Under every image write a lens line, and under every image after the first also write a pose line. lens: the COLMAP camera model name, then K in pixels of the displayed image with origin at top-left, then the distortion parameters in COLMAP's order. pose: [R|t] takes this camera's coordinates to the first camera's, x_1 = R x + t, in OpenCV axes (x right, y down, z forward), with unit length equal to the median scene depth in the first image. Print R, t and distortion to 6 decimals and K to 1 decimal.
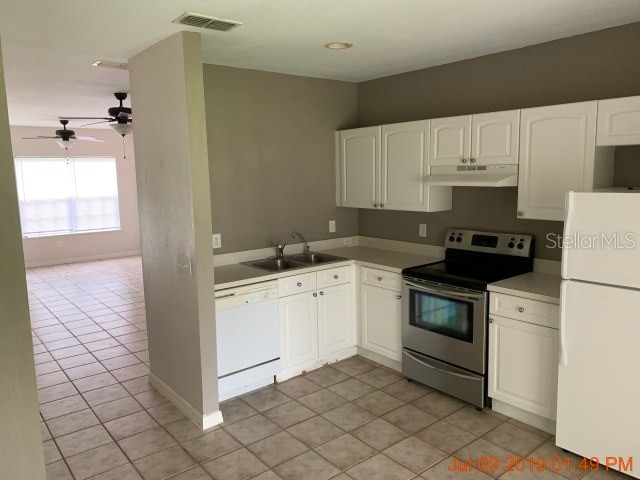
lens RADIAL K [[494.5, 0, 317.1], [0, 494.5, 238.5], [0, 0, 1]] dist [0.040955, -0.032838]
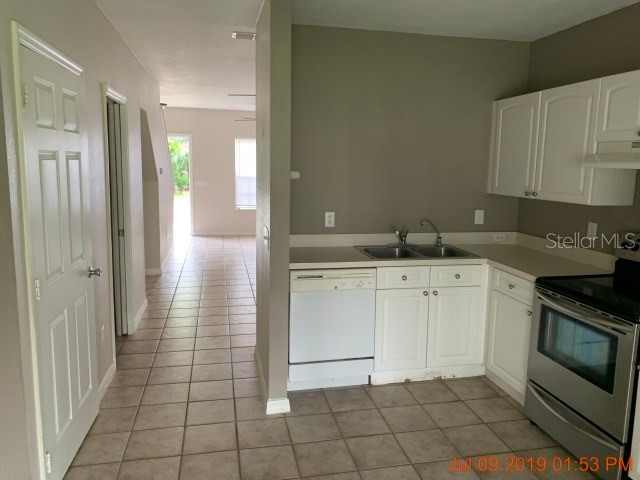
lens RADIAL K [[494.5, 0, 321.4], [0, 494.5, 237.8], [0, 0, 1]] dist [0.040955, -0.032838]
pose [[0.892066, 0.104671, -0.439616, 0.203739], [-0.097877, 0.994466, 0.038168, 0.005292], [0.441178, 0.008980, 0.897375, 0.167202]]
